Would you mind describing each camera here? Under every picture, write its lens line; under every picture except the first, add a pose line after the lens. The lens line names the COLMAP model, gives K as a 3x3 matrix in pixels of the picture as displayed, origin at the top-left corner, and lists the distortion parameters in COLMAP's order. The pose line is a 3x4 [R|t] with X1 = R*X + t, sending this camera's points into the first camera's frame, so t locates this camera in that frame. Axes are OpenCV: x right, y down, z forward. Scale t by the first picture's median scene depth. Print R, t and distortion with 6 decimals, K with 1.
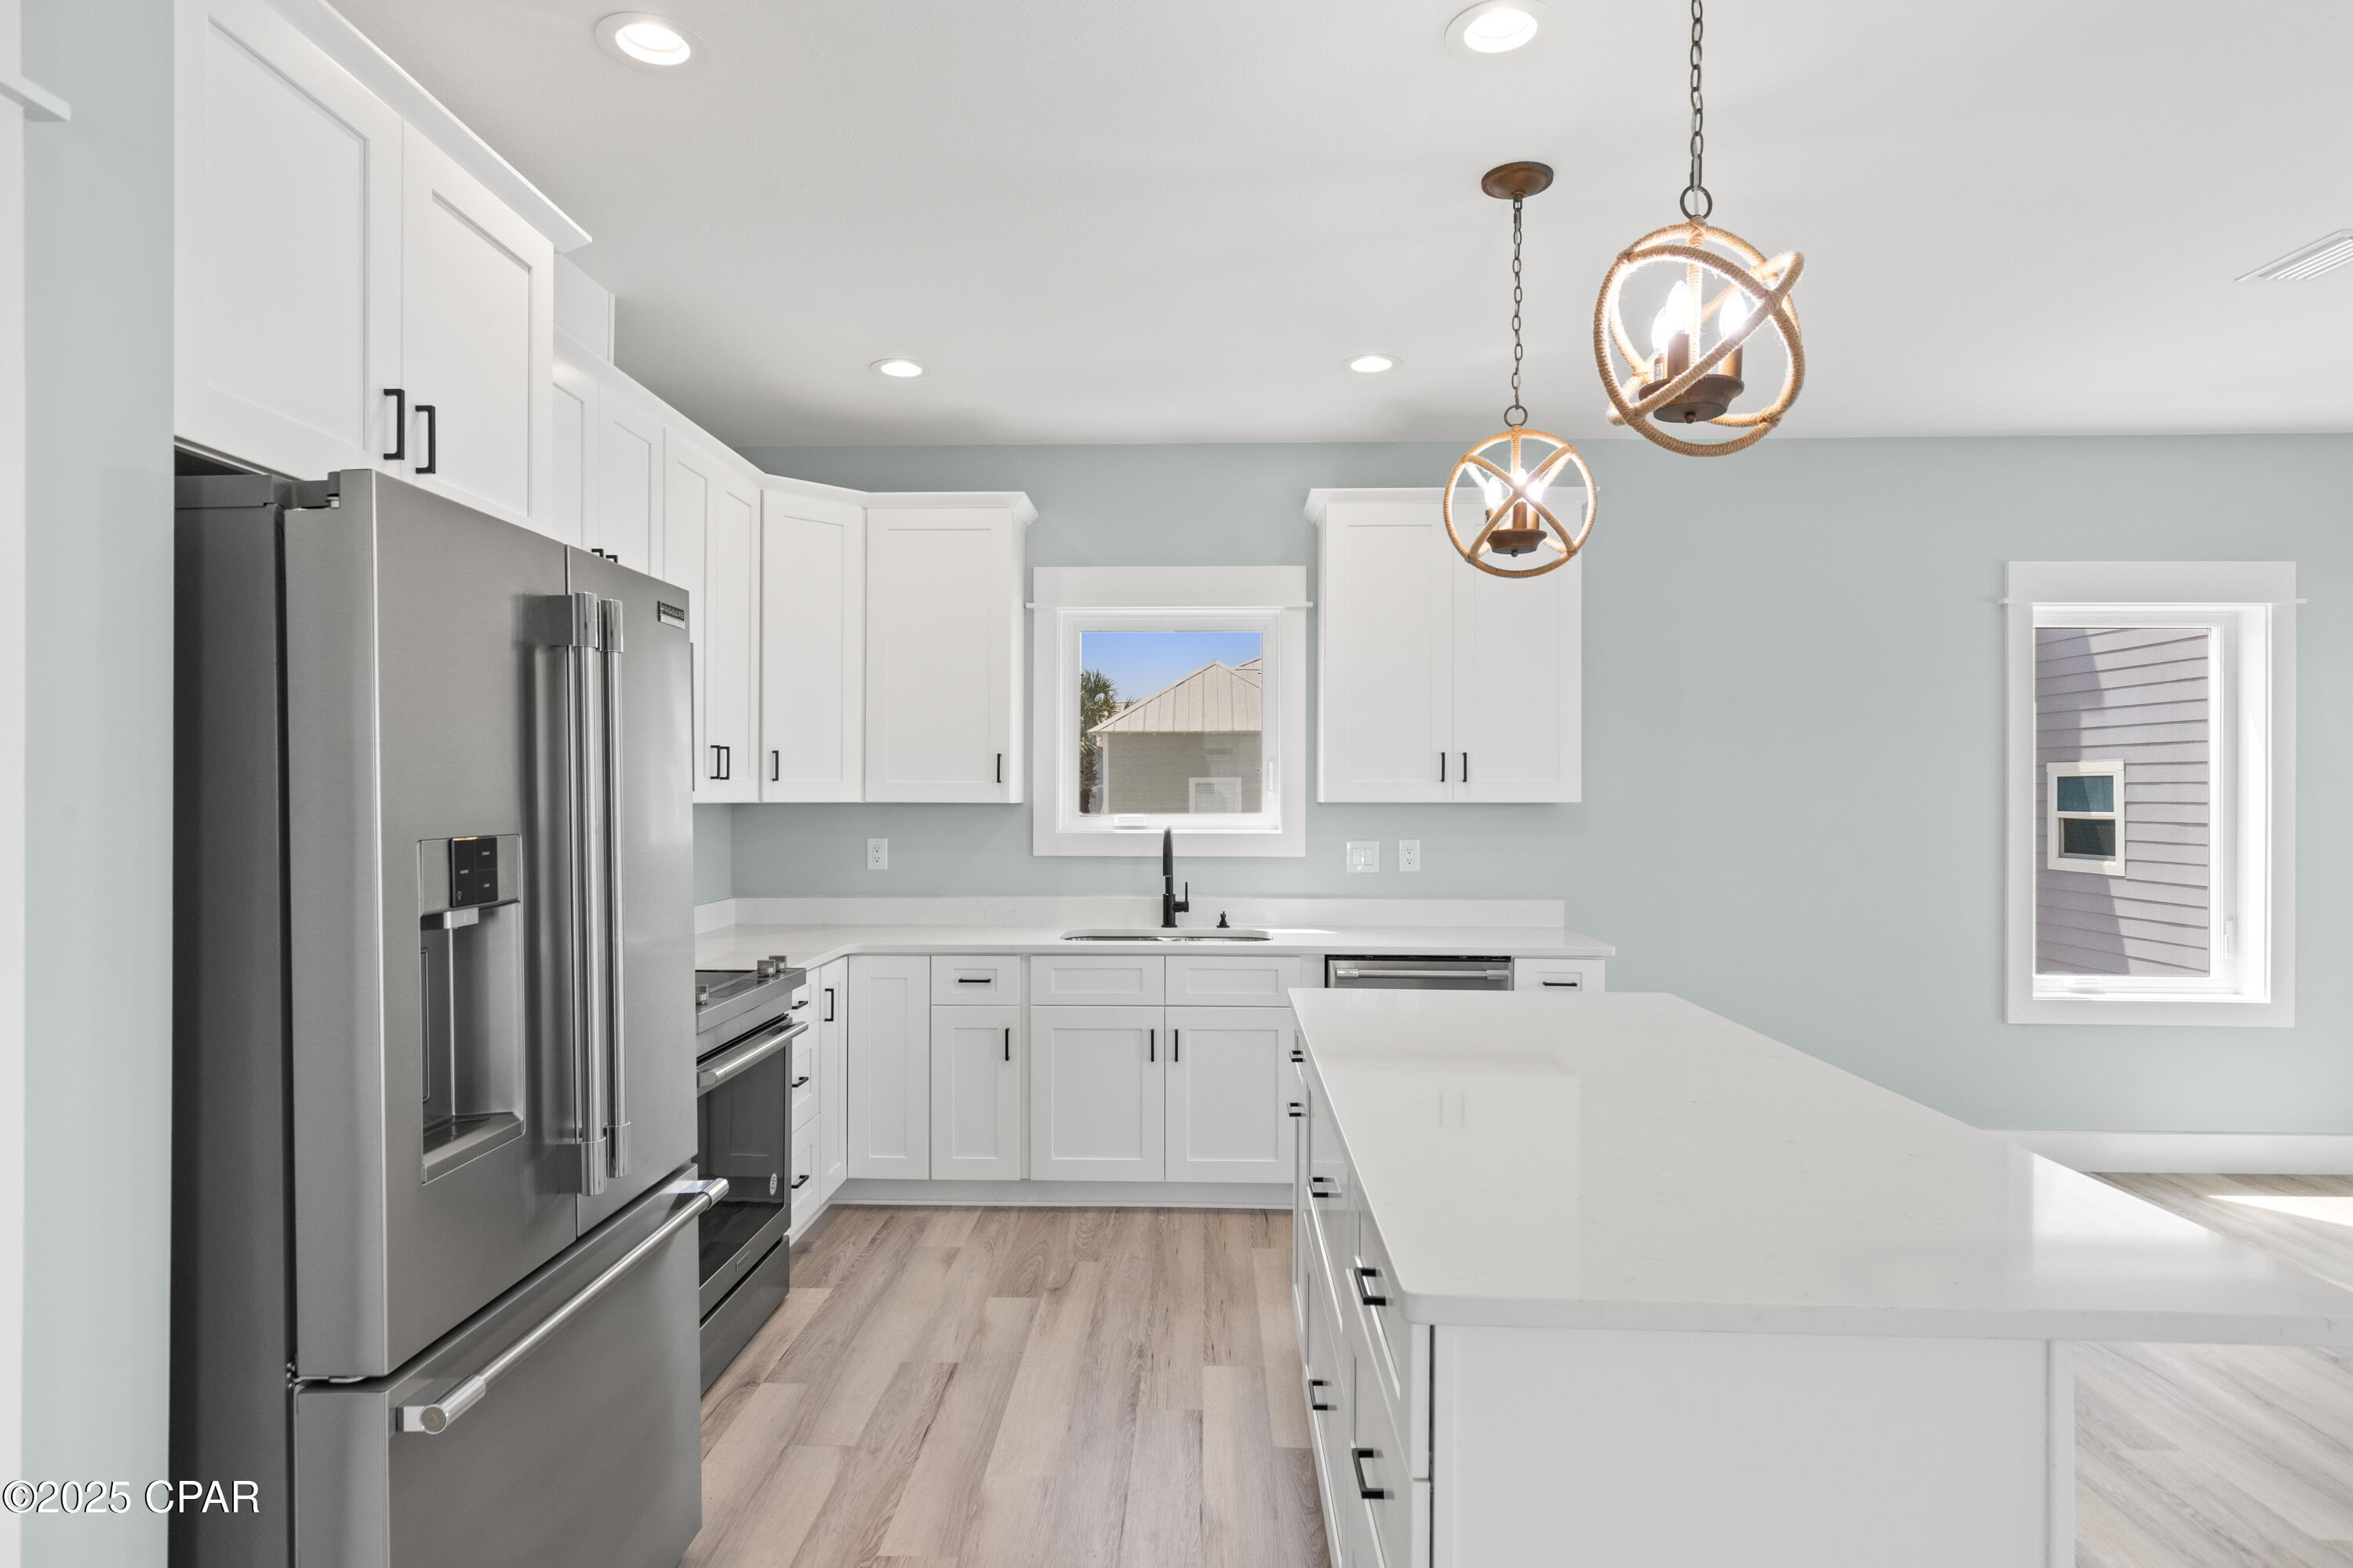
lens RADIAL K [[1287.0, 0, 1167.4], [0, 1287.0, 787.2], [0, 0, 1]] dist [-0.001754, 0.002680]
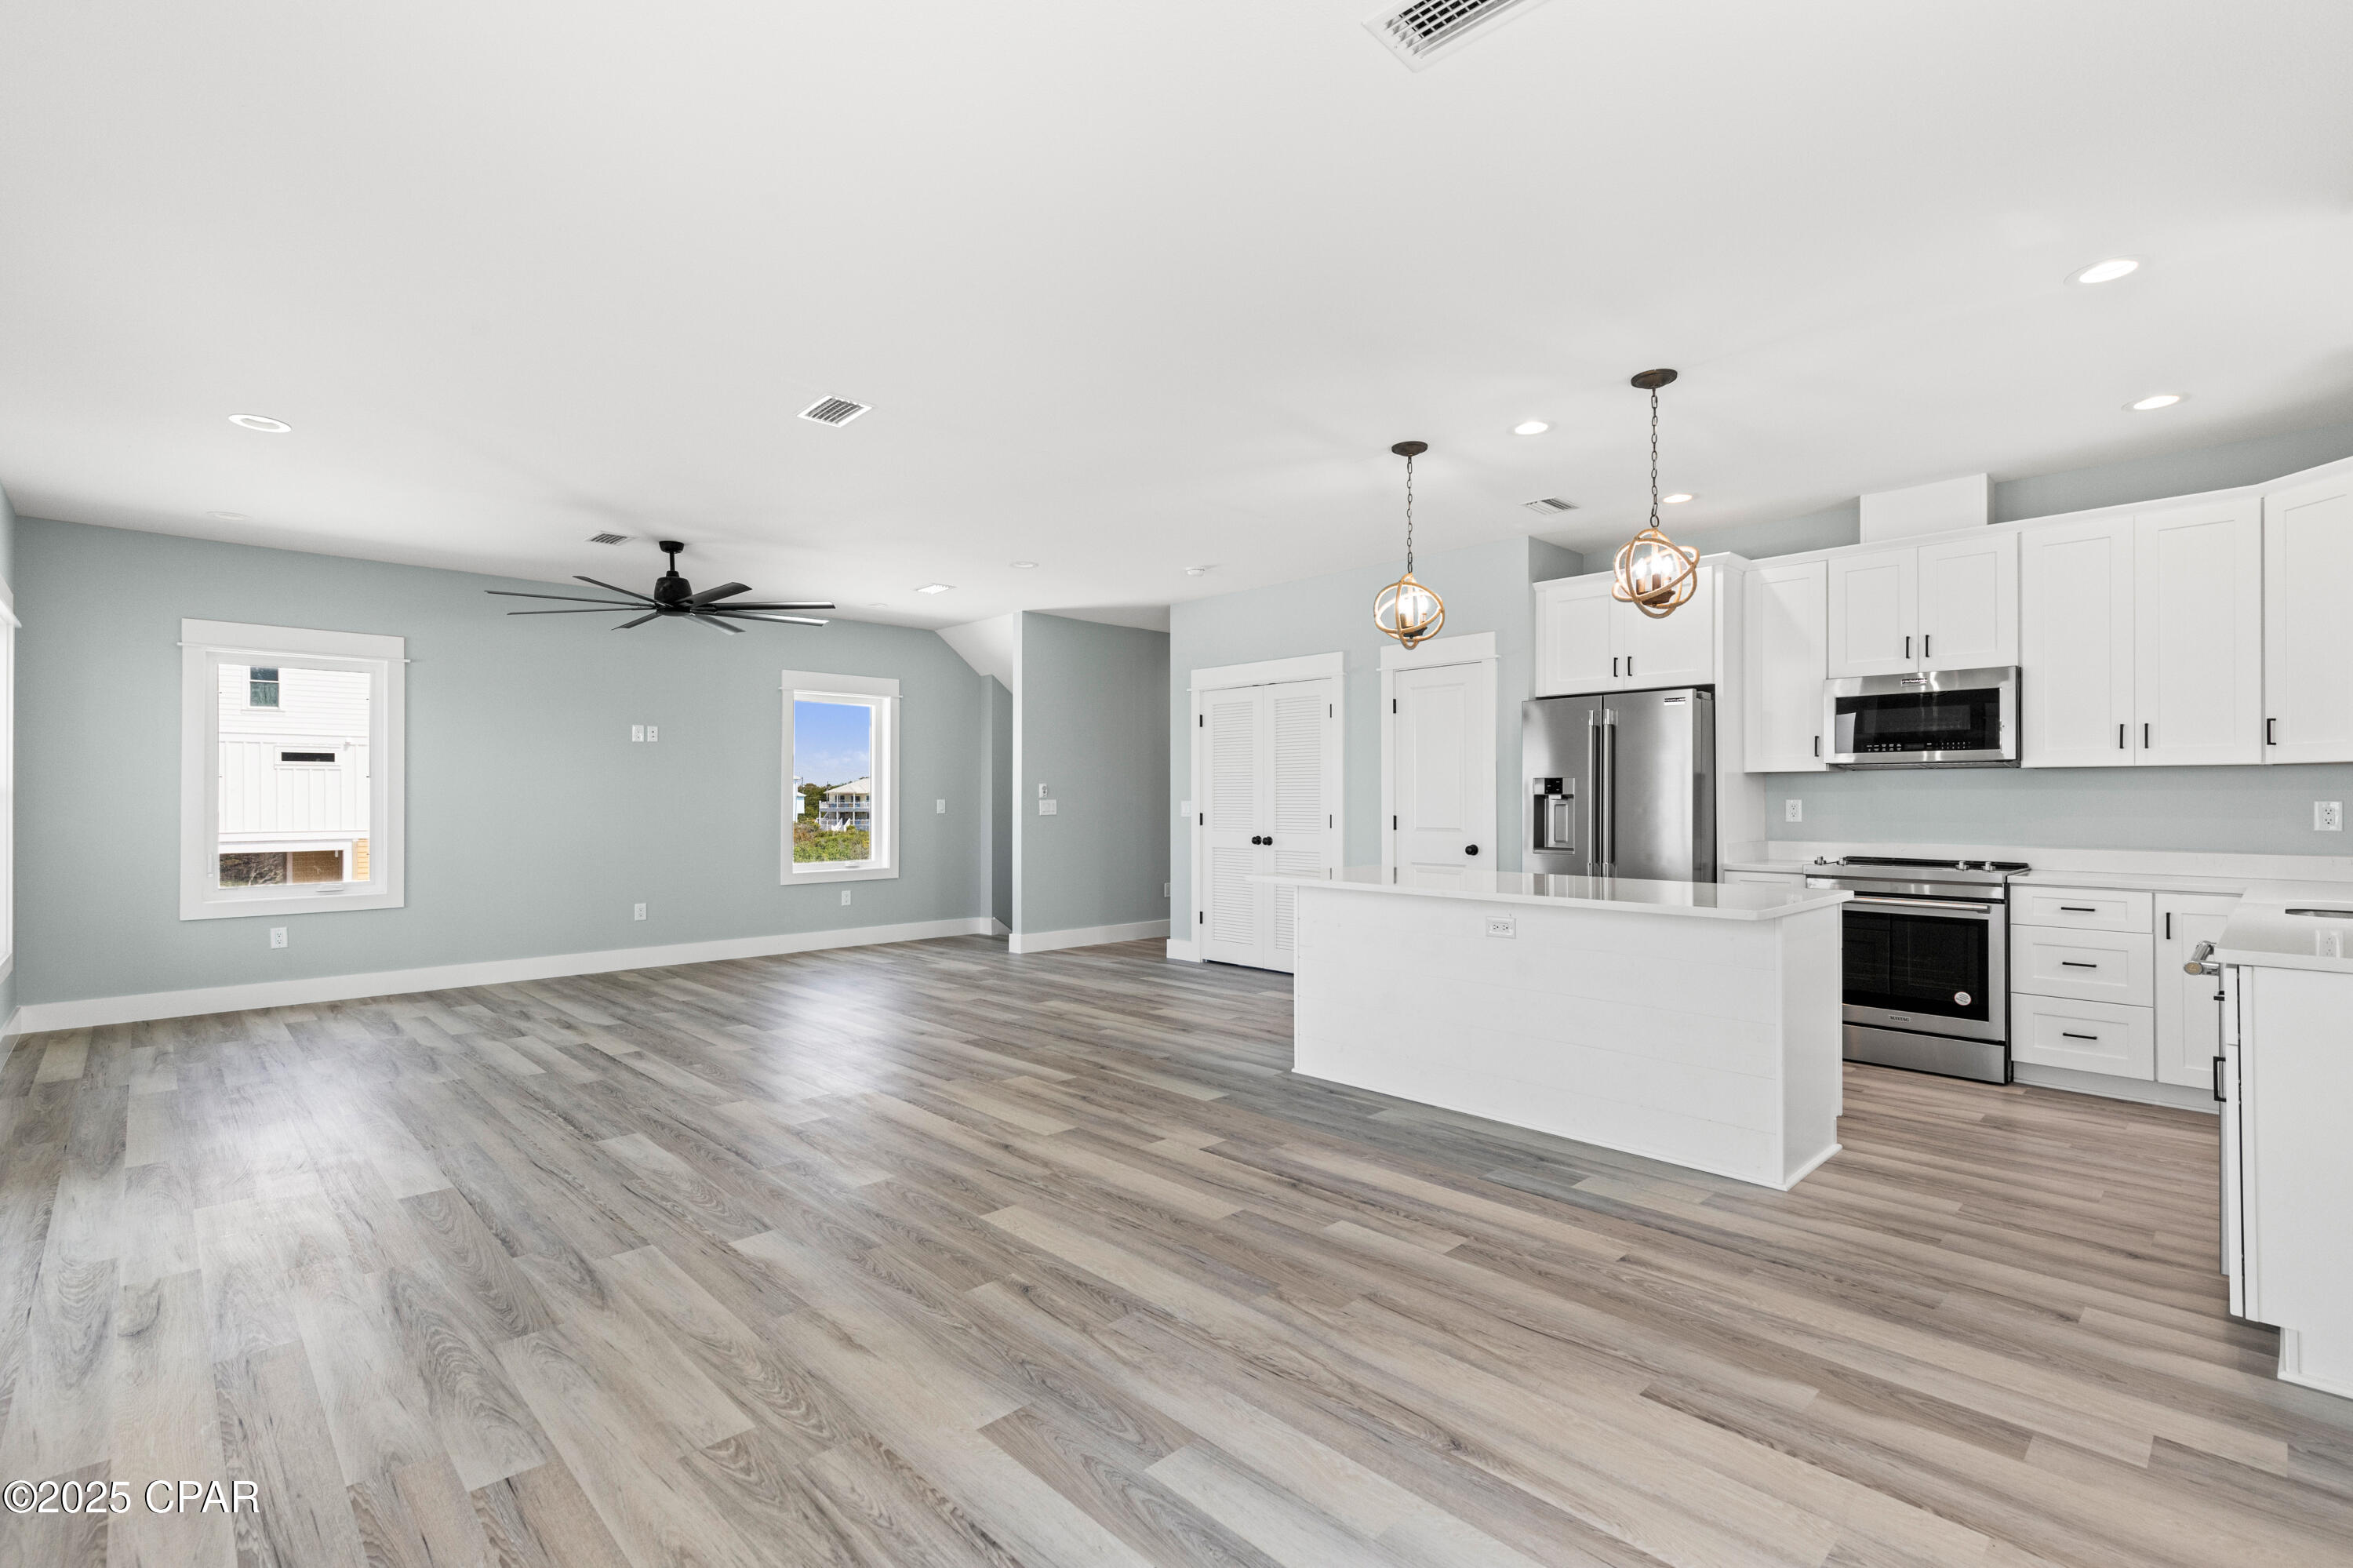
lens RADIAL K [[1079.4, 0, 1161.8], [0, 1079.4, 788.8], [0, 0, 1]] dist [0.012512, -0.003094]
pose [[-0.702146, -0.010081, -0.711962, 1.053571], [0.001506, 0.999877, -0.015643, 0.046369], [0.712032, -0.012056, -0.702044, 0.940060]]
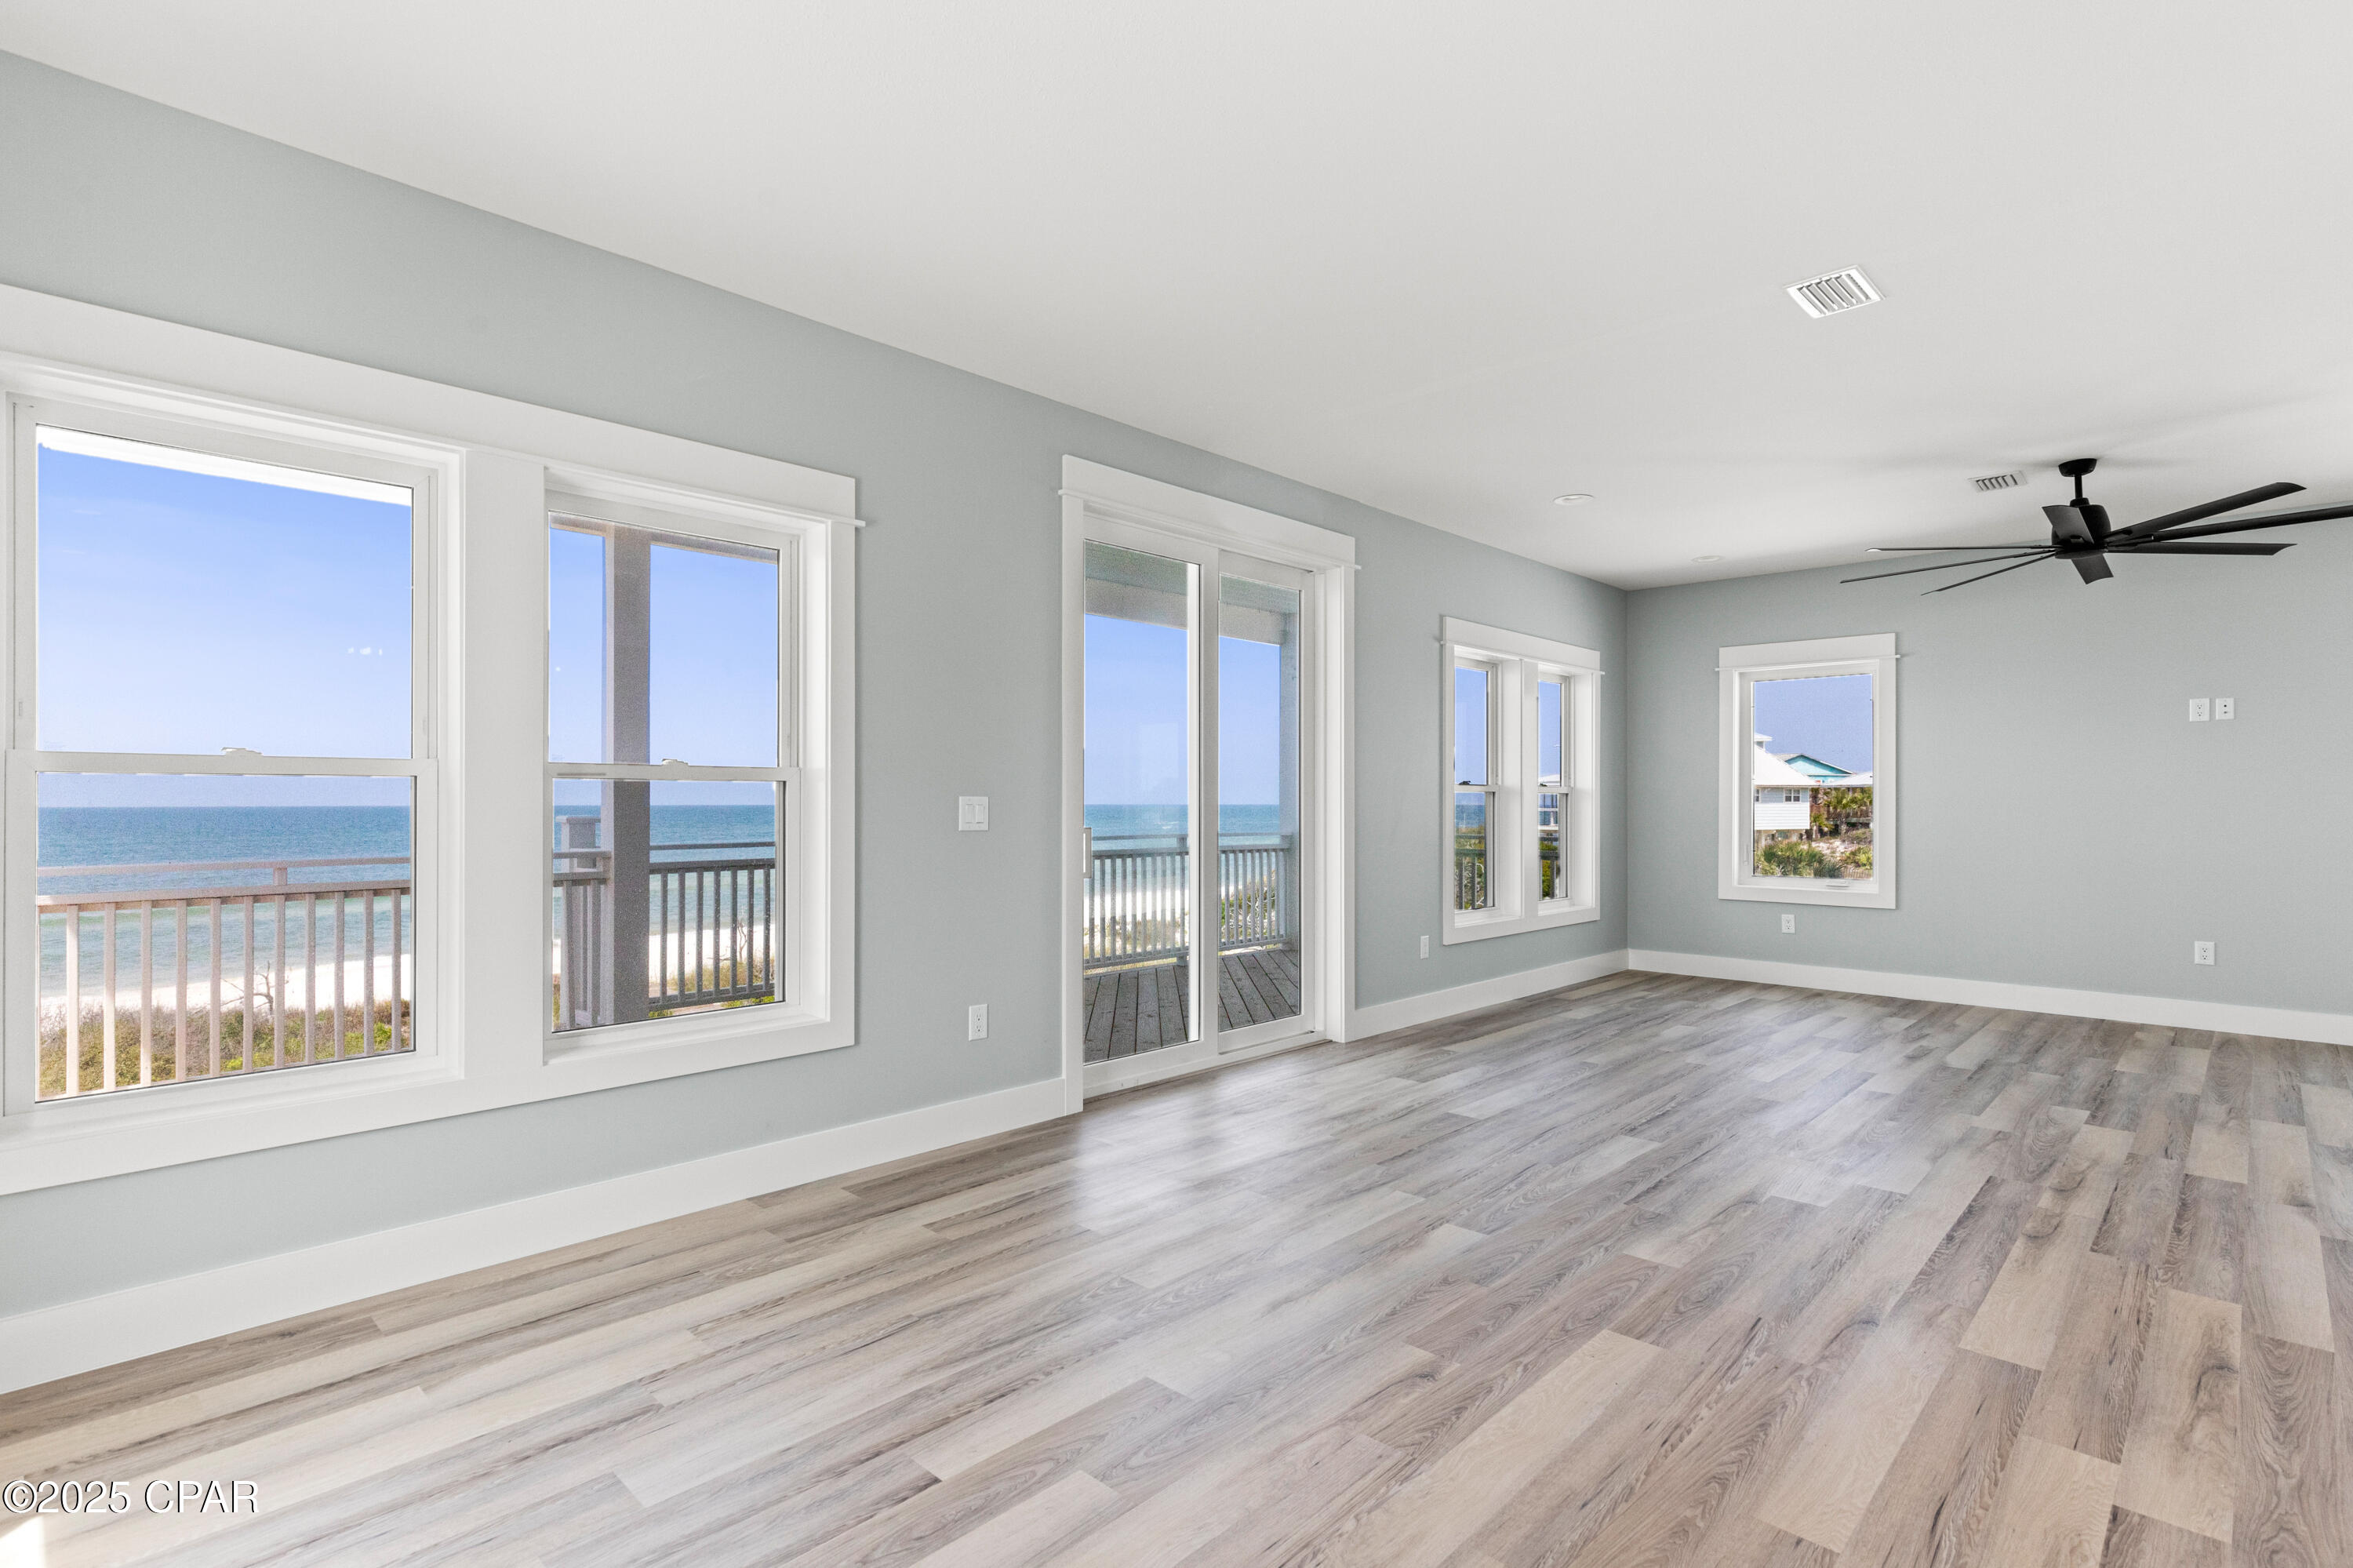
lens RADIAL K [[1133.0, 0, 1158.3], [0, 1133.0, 794.0], [0, 0, 1]] dist [-0.003706, 0.001598]
pose [[-0.735133, -0.003235, 0.677915, 0.413324], [-0.008197, 0.999958, -0.004116, 0.044041], [-0.677873, -0.008583, -0.735129, 0.940343]]
